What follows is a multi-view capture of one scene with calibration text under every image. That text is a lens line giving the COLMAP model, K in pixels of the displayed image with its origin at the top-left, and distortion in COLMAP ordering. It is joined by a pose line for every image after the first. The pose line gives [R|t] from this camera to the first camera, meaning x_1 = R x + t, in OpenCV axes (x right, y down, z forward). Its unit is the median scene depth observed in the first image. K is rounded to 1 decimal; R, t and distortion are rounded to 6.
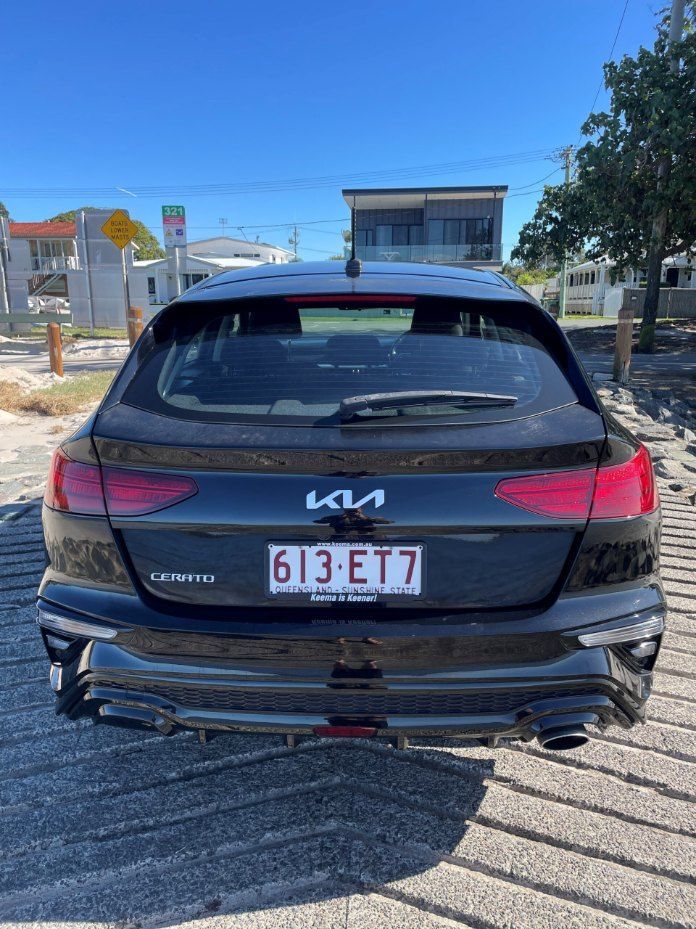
lens RADIAL K [[689.1, 0, 348.4], [0, 689.1, 472.9], [0, 0, 1]] dist [0.080703, -0.097939]
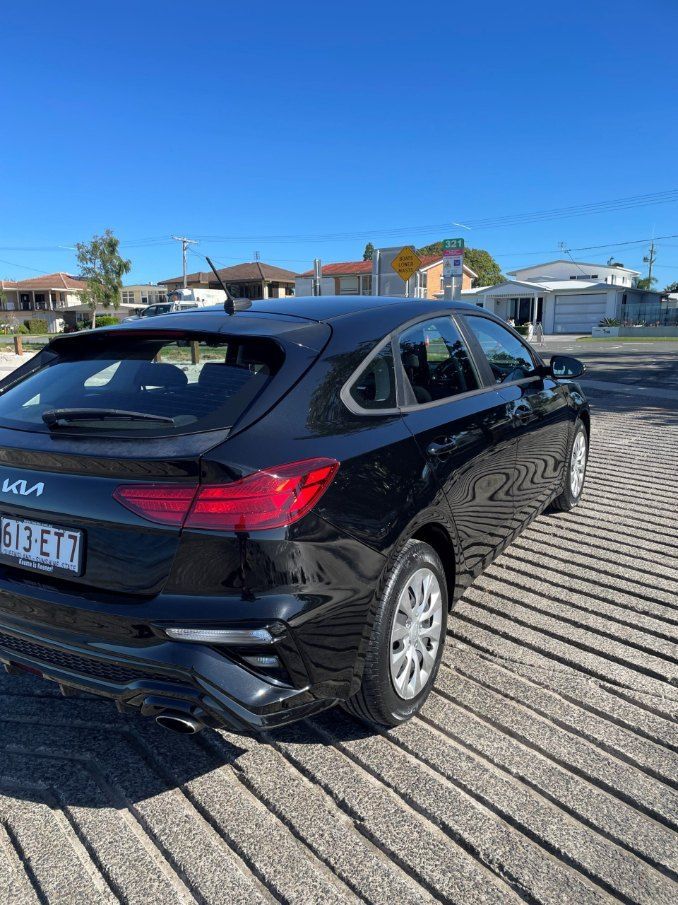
lens RADIAL K [[671.3, 0, 339.4], [0, 671.3, 460.6], [0, 0, 1]] dist [0.080703, -0.097939]
pose [[0.881044, 0.084928, -0.465348, 0.936467], [-0.104904, 0.994335, -0.017144, -0.044483], [0.461255, 0.063921, 0.884962, 0.112292]]
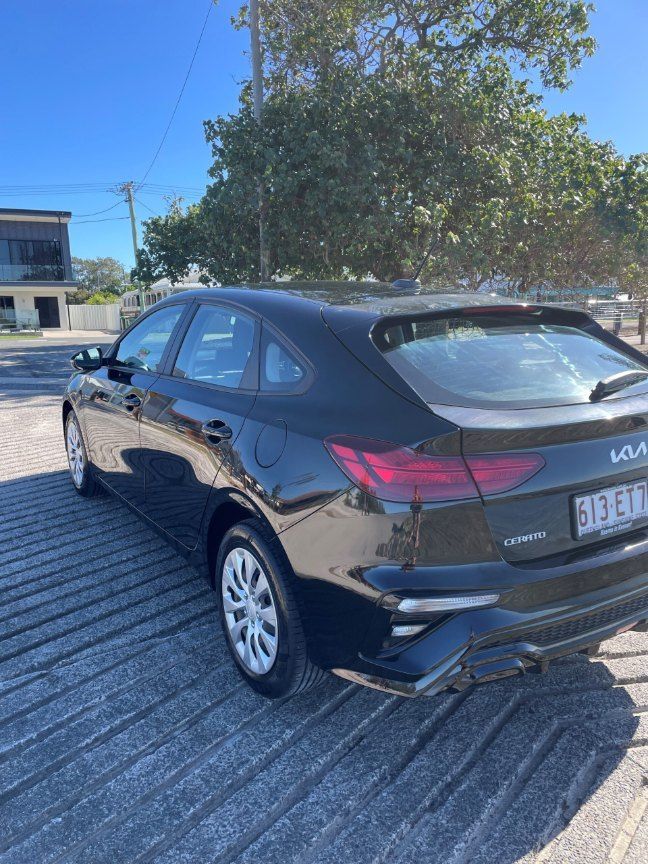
lens RADIAL K [[633.4, 0, 324.0], [0, 633.4, 432.0], [0, 0, 1]] dist [0.057157, -0.091712]
pose [[0.836812, -0.111049, 0.536111, -0.980467], [0.145441, 0.989119, -0.022135, -0.050443], [-0.527819, 0.096495, 0.843857, 0.213547]]
